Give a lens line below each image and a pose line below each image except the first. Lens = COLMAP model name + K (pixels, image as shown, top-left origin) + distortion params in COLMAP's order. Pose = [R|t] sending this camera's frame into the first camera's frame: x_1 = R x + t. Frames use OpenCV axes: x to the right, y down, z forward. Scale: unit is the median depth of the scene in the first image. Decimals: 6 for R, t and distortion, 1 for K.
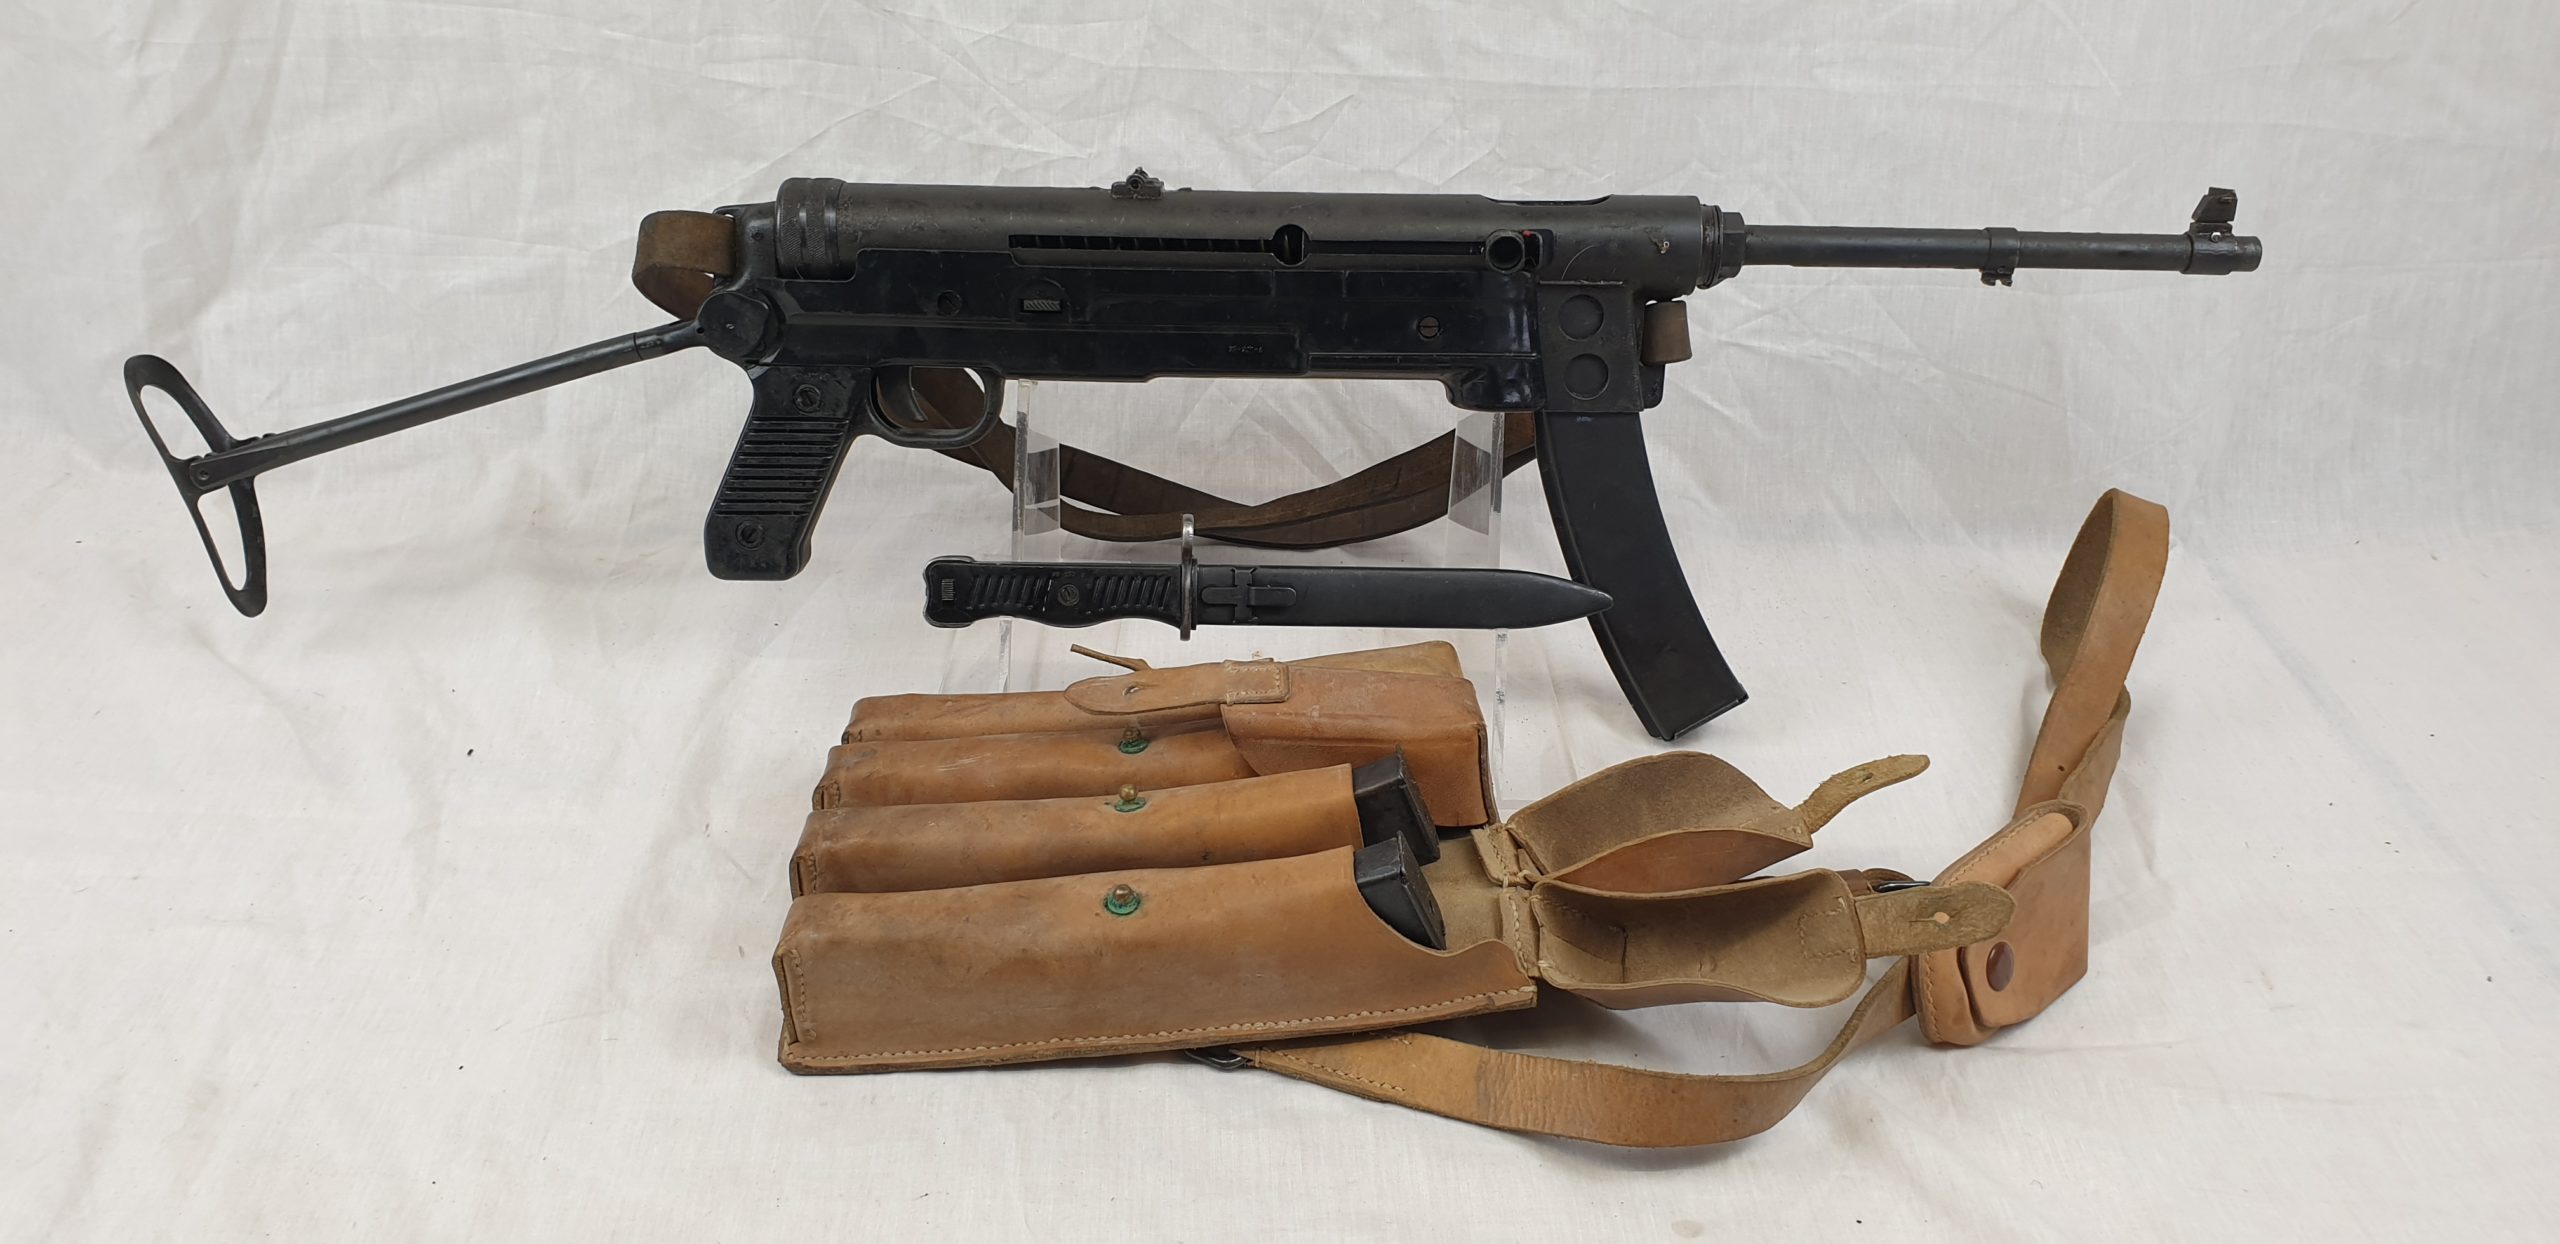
lens RADIAL K [[2115.6, 0, 1247.8], [0, 2115.6, 700.8], [0, 0, 1]] dist [0.205925, -0.523244]
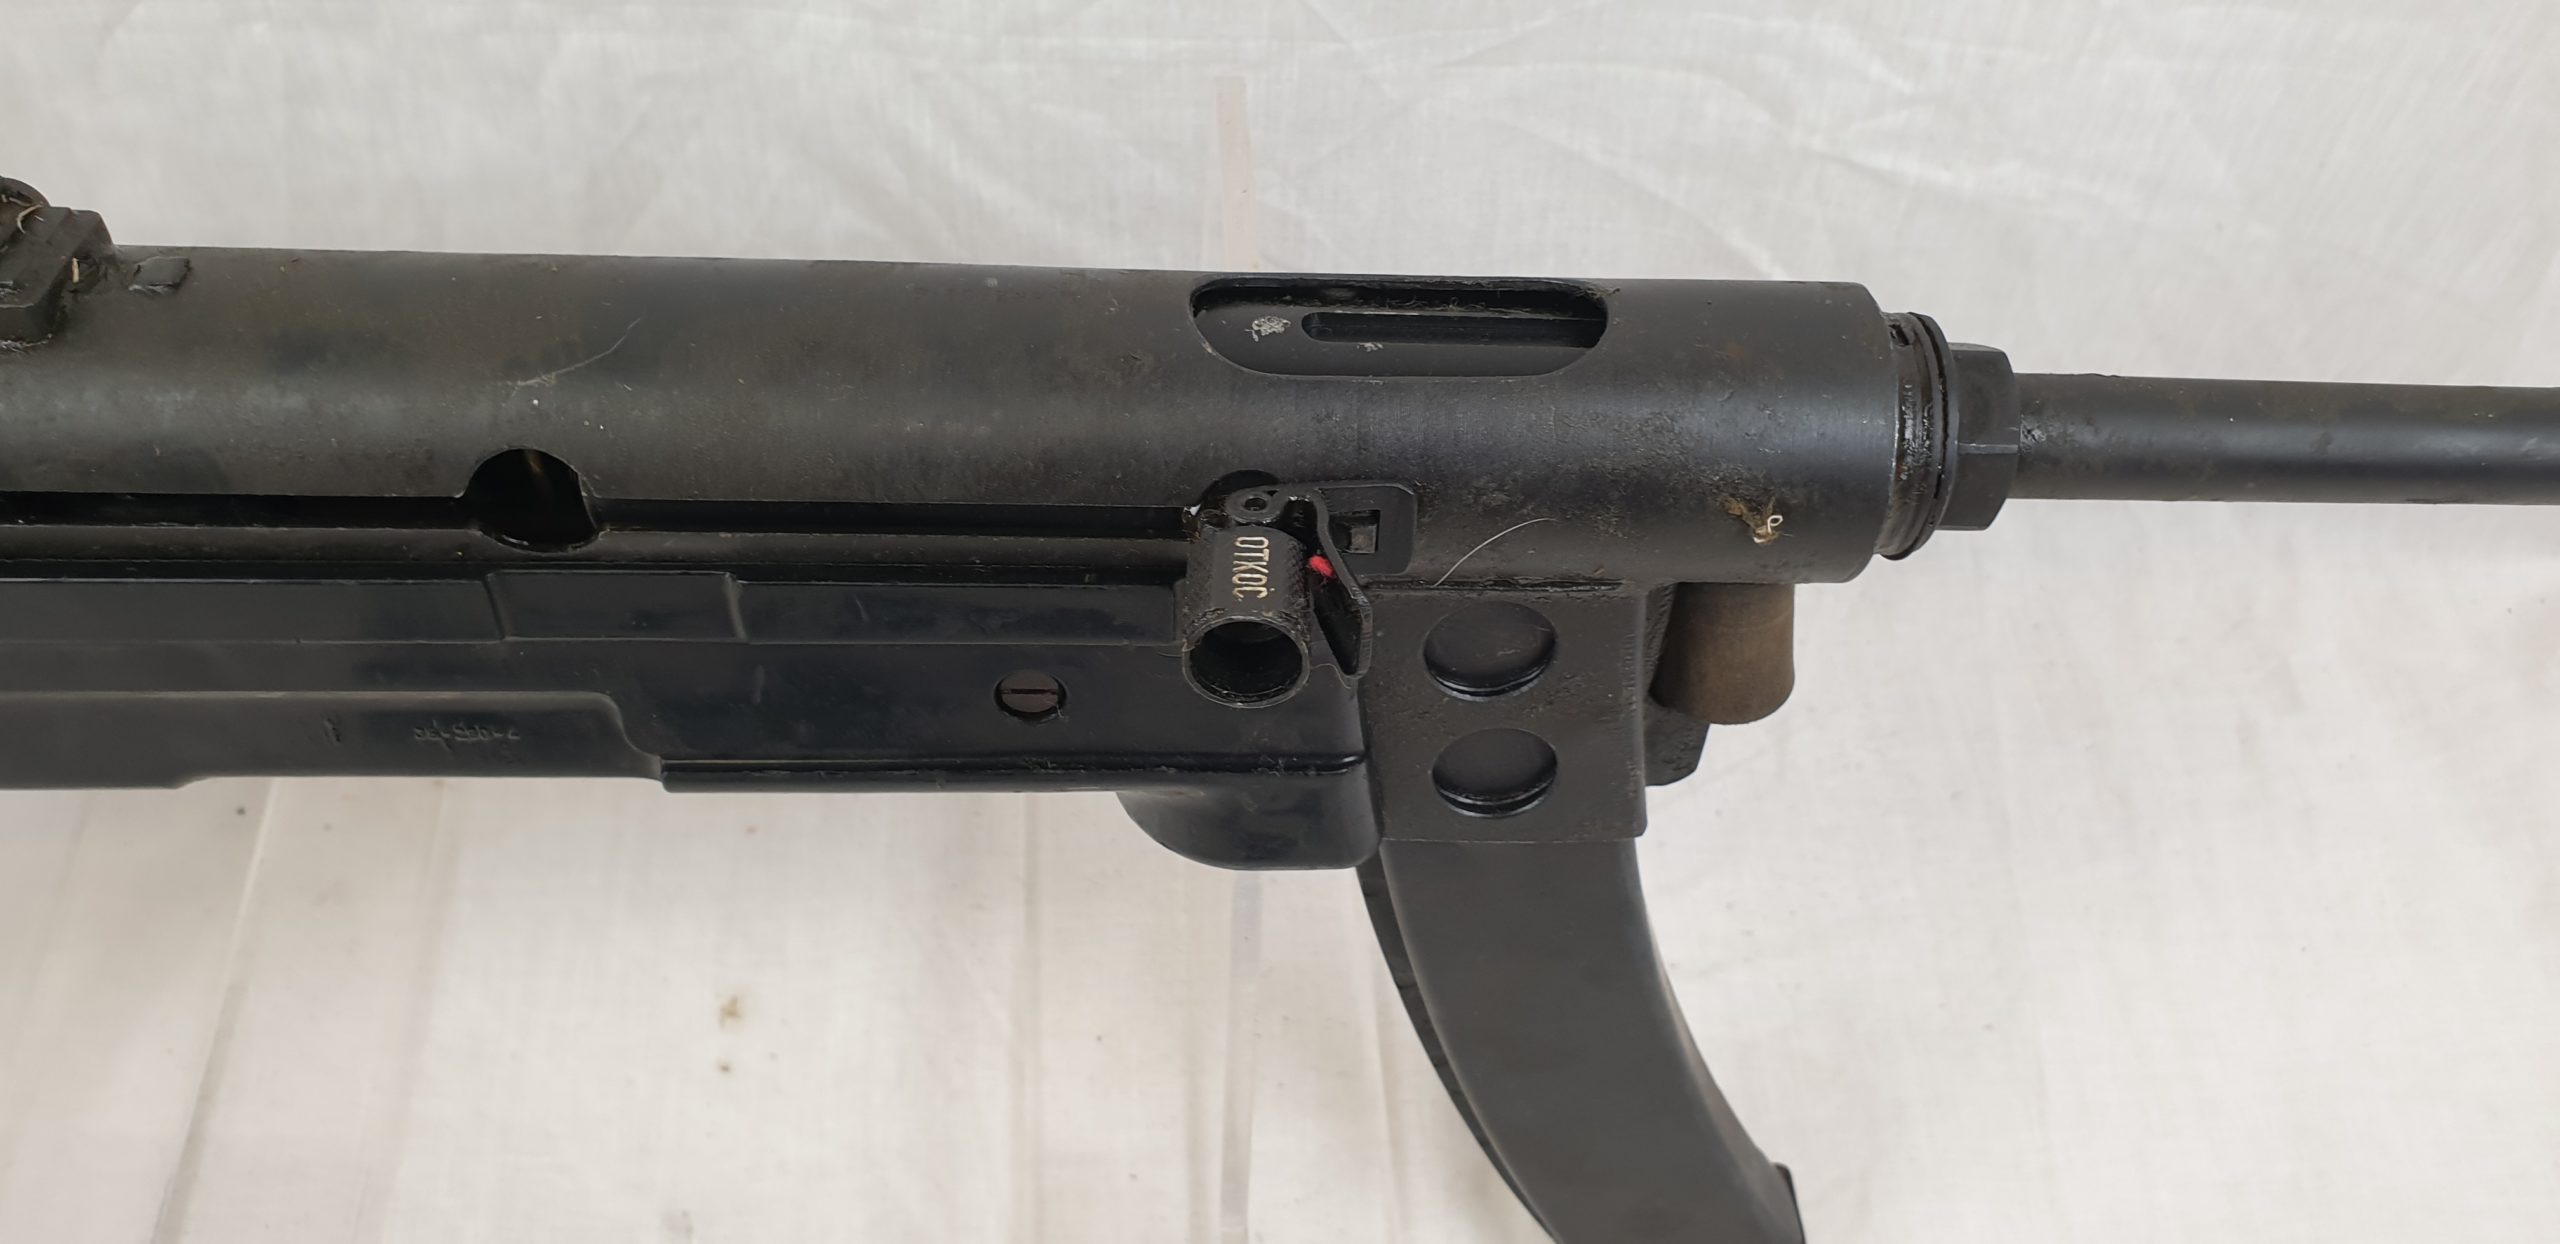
lens RADIAL K [[2083.9, 0, 1281.6], [0, 2083.9, 749.2], [0, 0, 1]] dist [-0.039095, -0.002336]
pose [[0.996797, -0.022392, 0.076769, 0.085407], [-0.019079, 0.865680, 0.500234, -0.286507], [-0.077658, -0.500097, 0.862480, 0.625568]]
